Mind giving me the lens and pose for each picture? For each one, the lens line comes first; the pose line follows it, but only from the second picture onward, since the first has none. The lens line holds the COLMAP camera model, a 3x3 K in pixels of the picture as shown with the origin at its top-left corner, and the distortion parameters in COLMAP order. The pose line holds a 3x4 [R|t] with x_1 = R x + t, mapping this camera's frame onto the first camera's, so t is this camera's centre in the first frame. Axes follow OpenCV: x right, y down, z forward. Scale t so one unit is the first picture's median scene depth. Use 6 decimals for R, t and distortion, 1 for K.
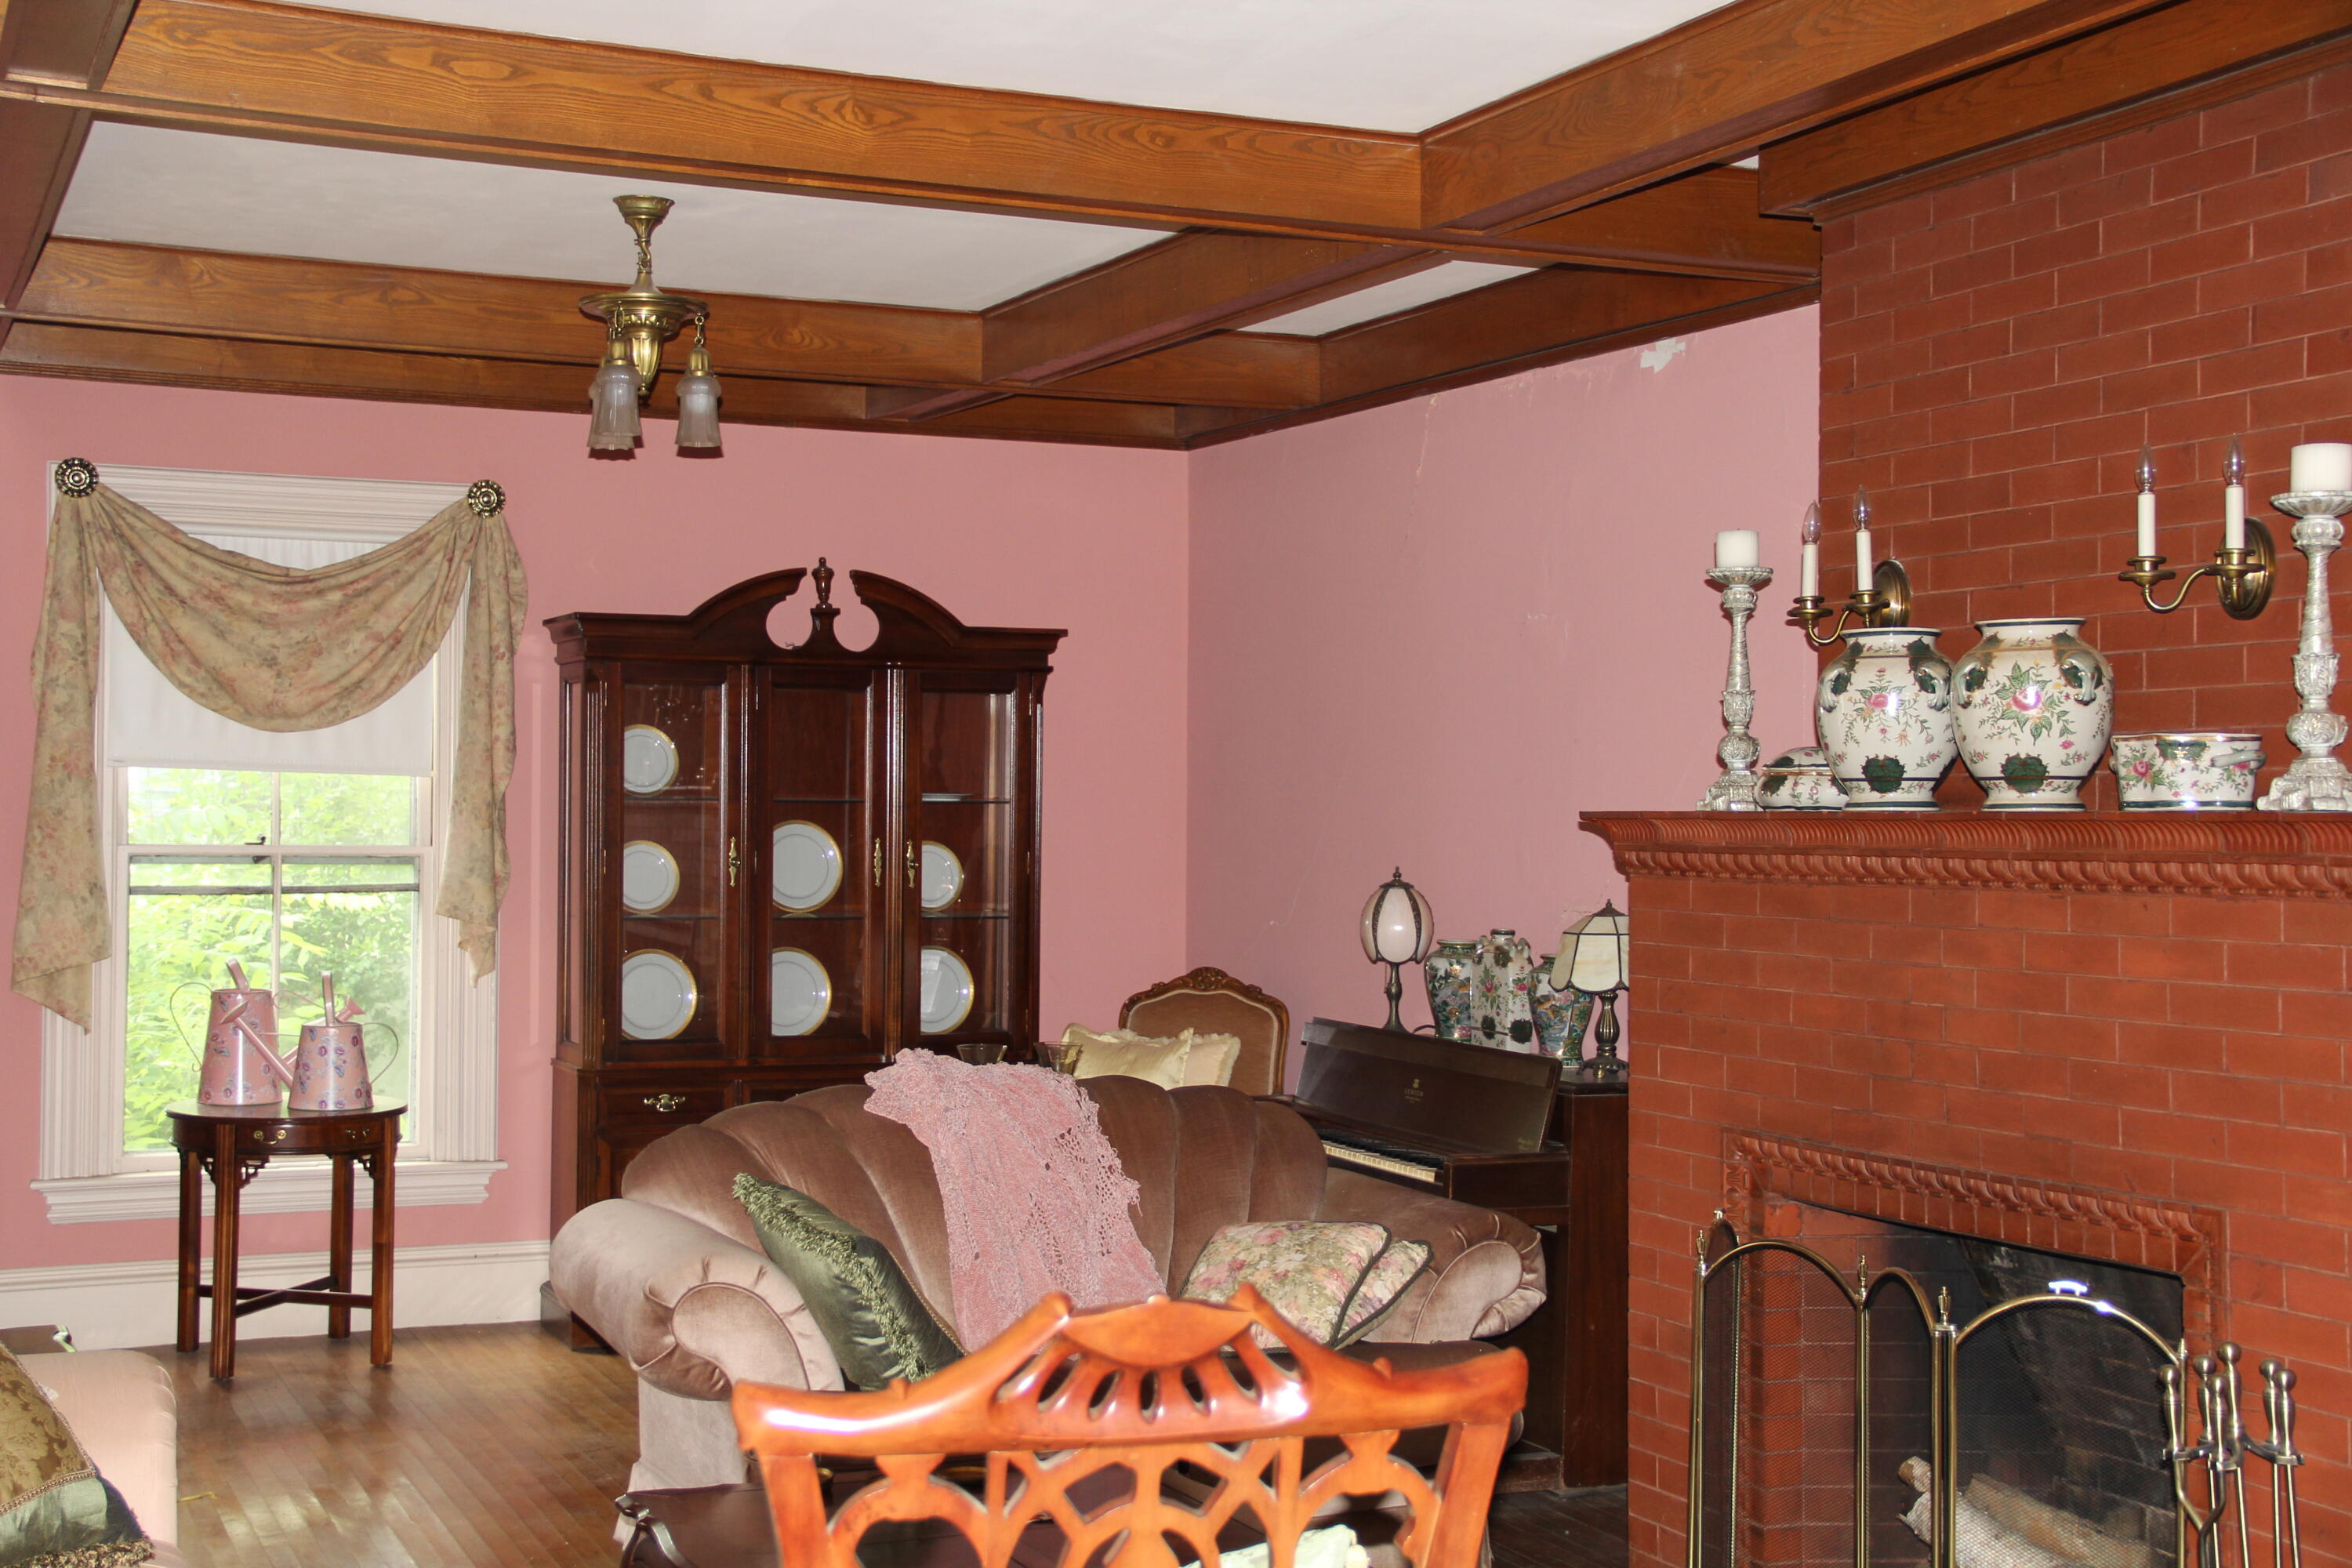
lens RADIAL K [[3042.0, 0, 1178.3], [0, 3042.0, 786.6], [0, 0, 1]] dist [0.027166, 0.000000]
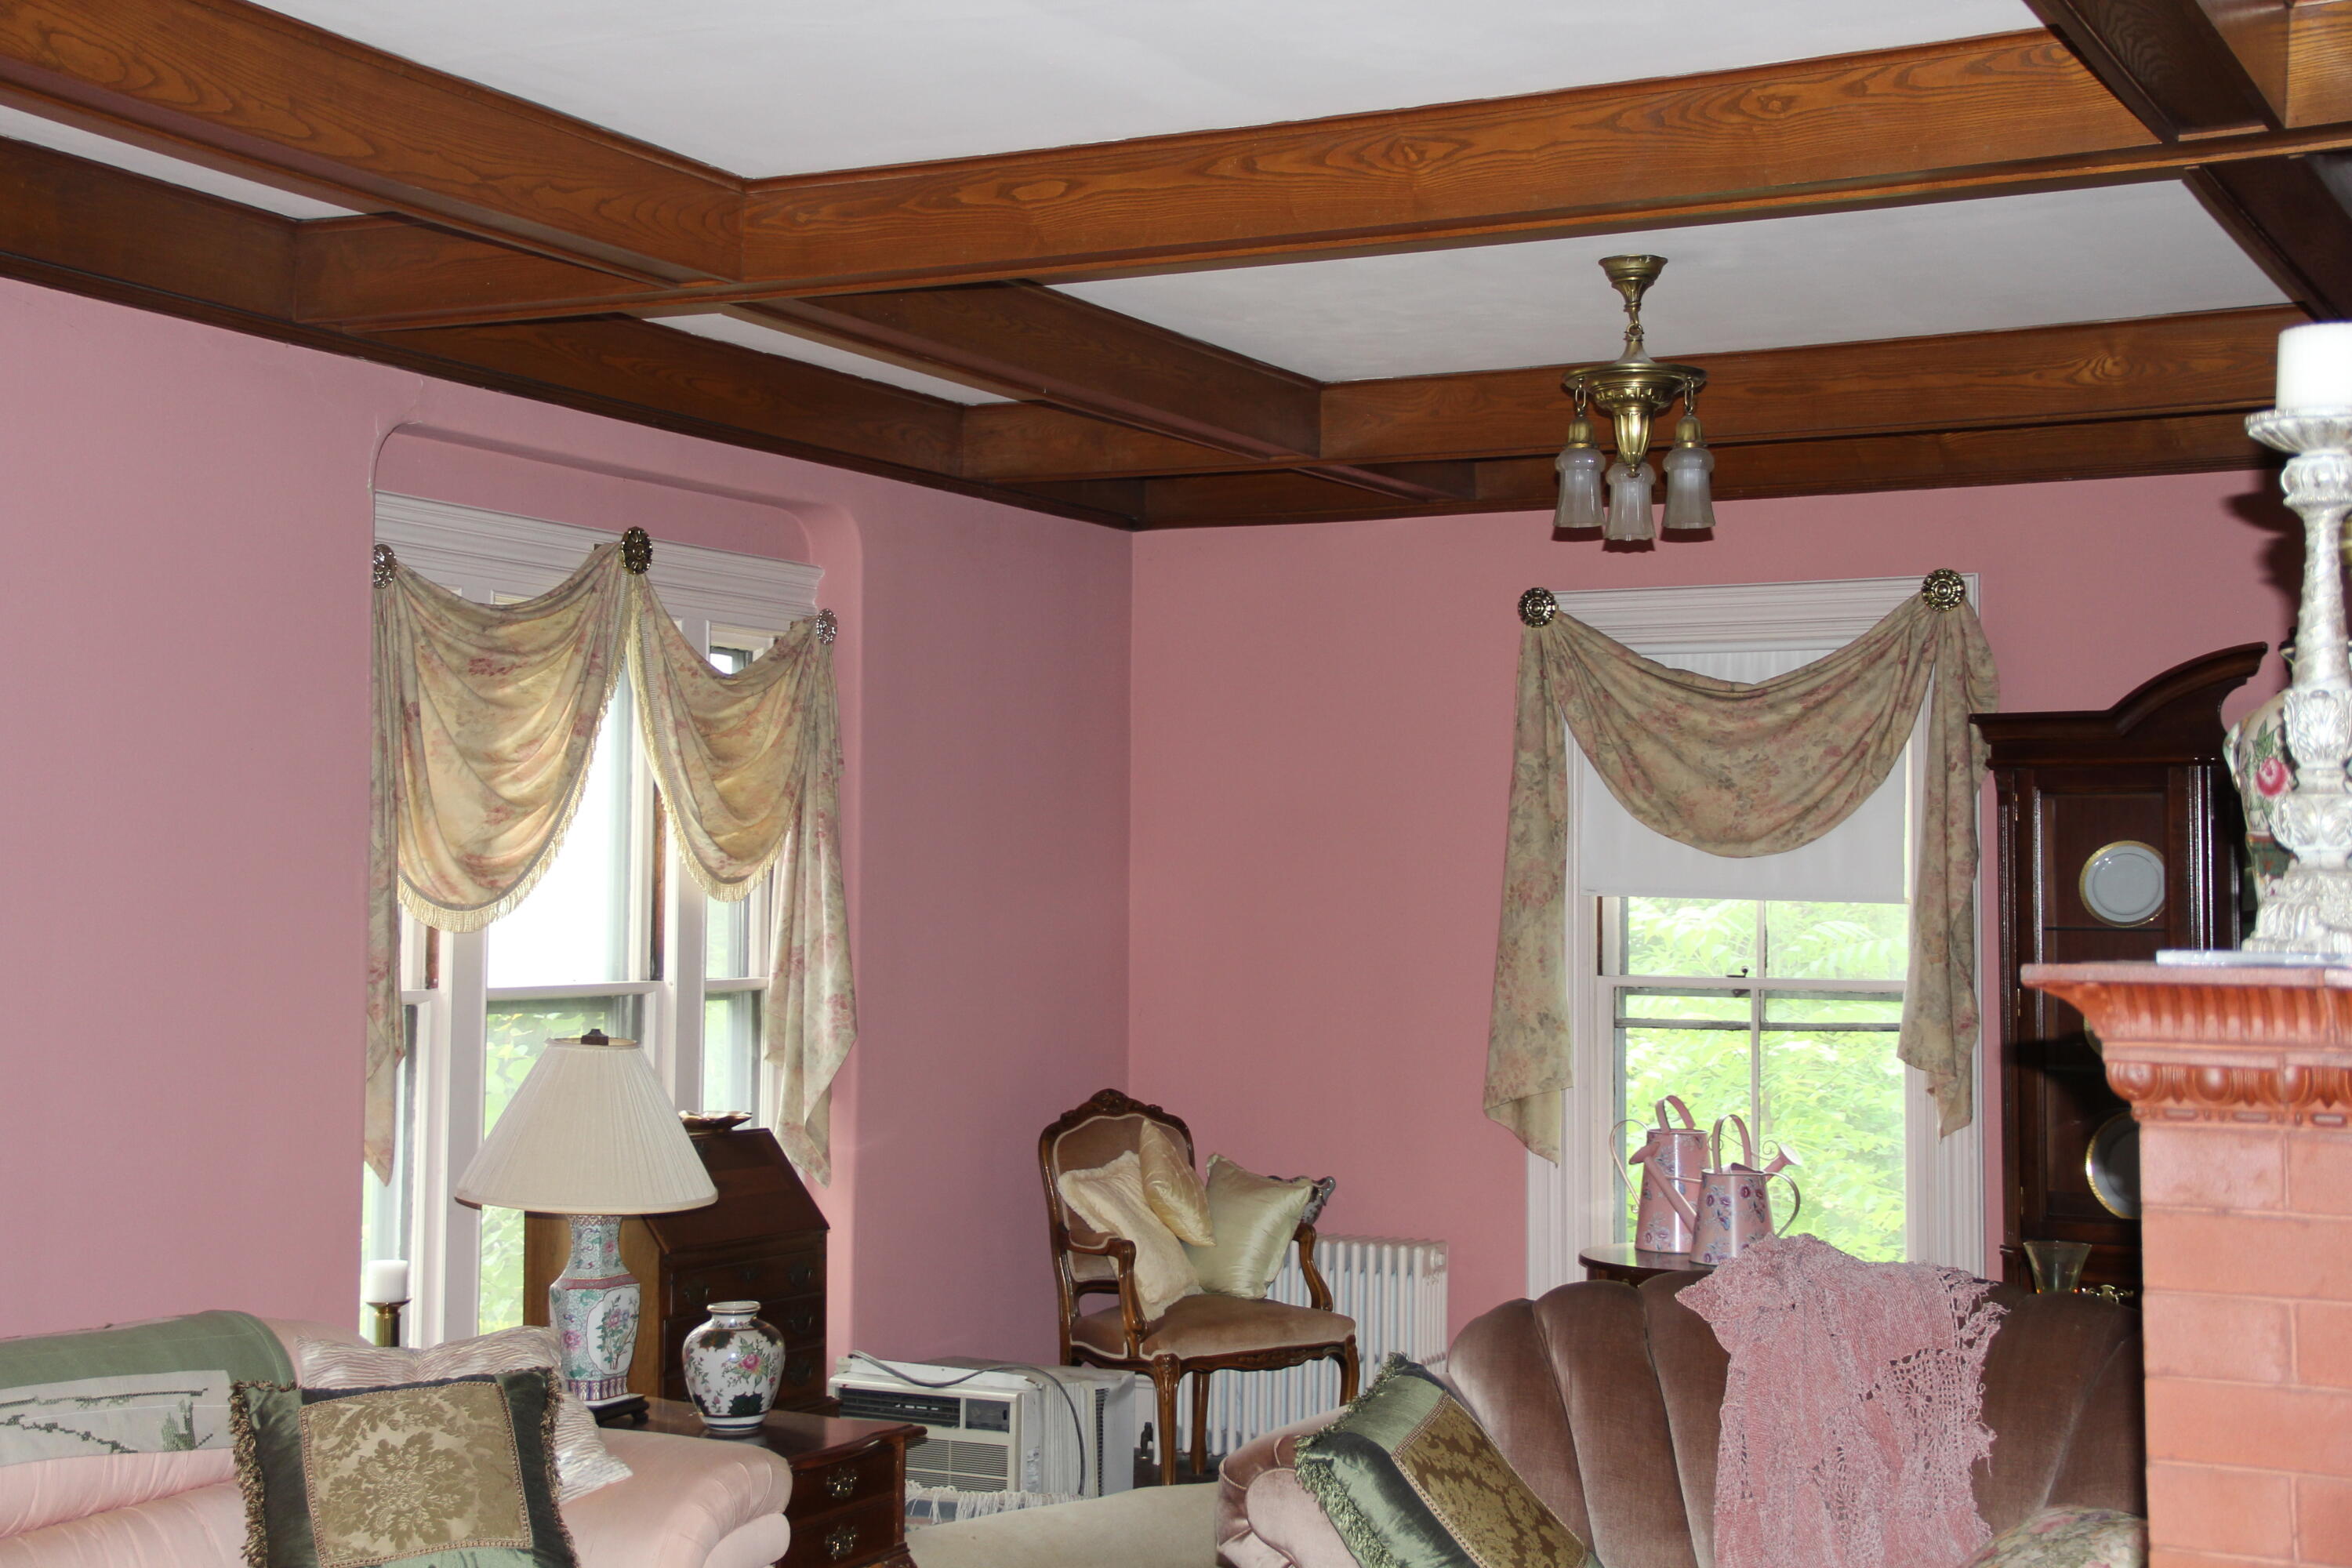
lens RADIAL K [[3221.4, 0, 1173.0], [0, 3221.4, 784.8], [0, 0, 1]] dist [0.072800, 0.000000]
pose [[0.627265, -0.035270, -0.778007, 0.377806], [0.006465, 0.999175, -0.040083, -0.001491], [0.778779, 0.020113, 0.626976, 0.243089]]
